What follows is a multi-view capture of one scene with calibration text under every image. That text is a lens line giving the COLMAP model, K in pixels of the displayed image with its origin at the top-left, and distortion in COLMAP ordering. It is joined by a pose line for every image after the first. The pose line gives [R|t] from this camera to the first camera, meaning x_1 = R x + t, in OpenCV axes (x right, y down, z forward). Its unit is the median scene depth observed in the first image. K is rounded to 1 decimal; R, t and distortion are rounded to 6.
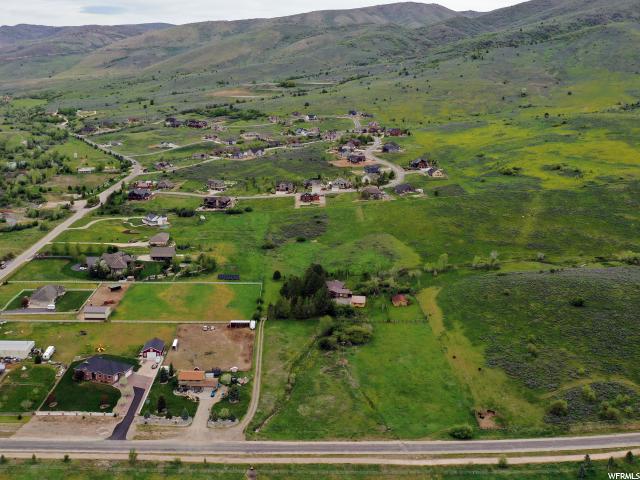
lens RADIAL K [[656.5, 0, 320.0], [0, 656.5, 240.0], [0, 0, 1]] dist [-0.008182, -0.003458]
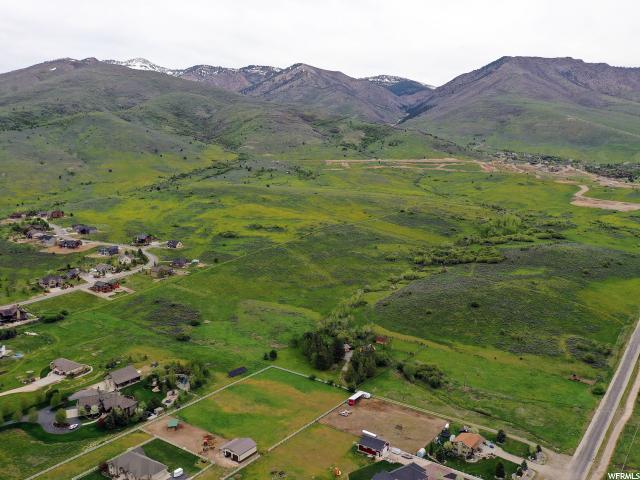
lens RADIAL K [[555.6, 0, 320.0], [0, 555.6, 240.0], [0, 0, 1]] dist [-0.005042, -0.007571]
pose [[0.601835, -0.131271, 0.787758, -0.682990], [0.204260, 0.978891, 0.007069, -0.111434], [-0.772058, 0.156653, 0.615944, 0.397667]]
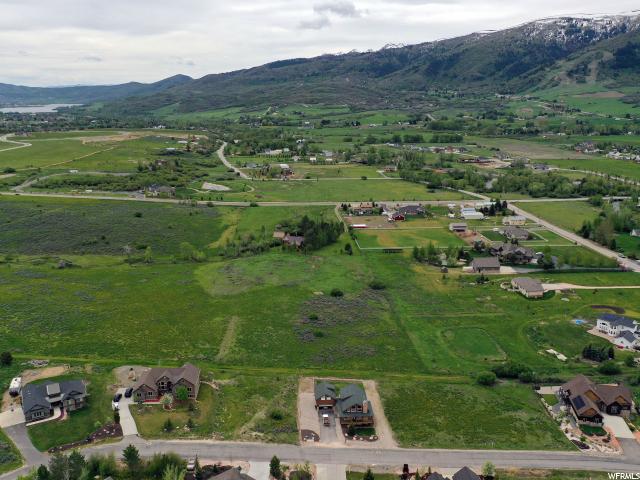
lens RADIAL K [[555.6, 0, 320.0], [0, 555.6, 240.0], [0, 0, 1]] dist [-0.005042, -0.007571]
pose [[-0.999817, -0.005926, -0.018214, 0.001213], [-0.014182, 0.868203, 0.496006, -0.420628], [0.012874, 0.496173, -0.868128, 1.825917]]
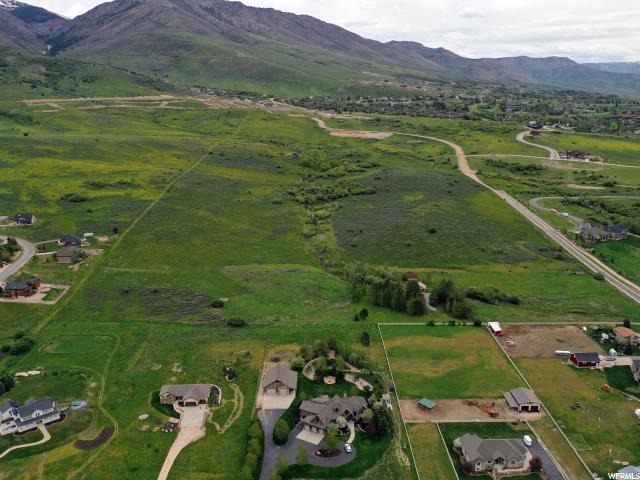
lens RADIAL K [[555.6, 0, 320.0], [0, 555.6, 240.0], [0, 0, 1]] dist [-0.005042, -0.007571]
pose [[0.019990, -0.272755, 0.961876, -0.813972], [0.259927, 0.930404, 0.258429, -0.268515], [-0.965421, 0.244852, 0.089495, 0.981880]]
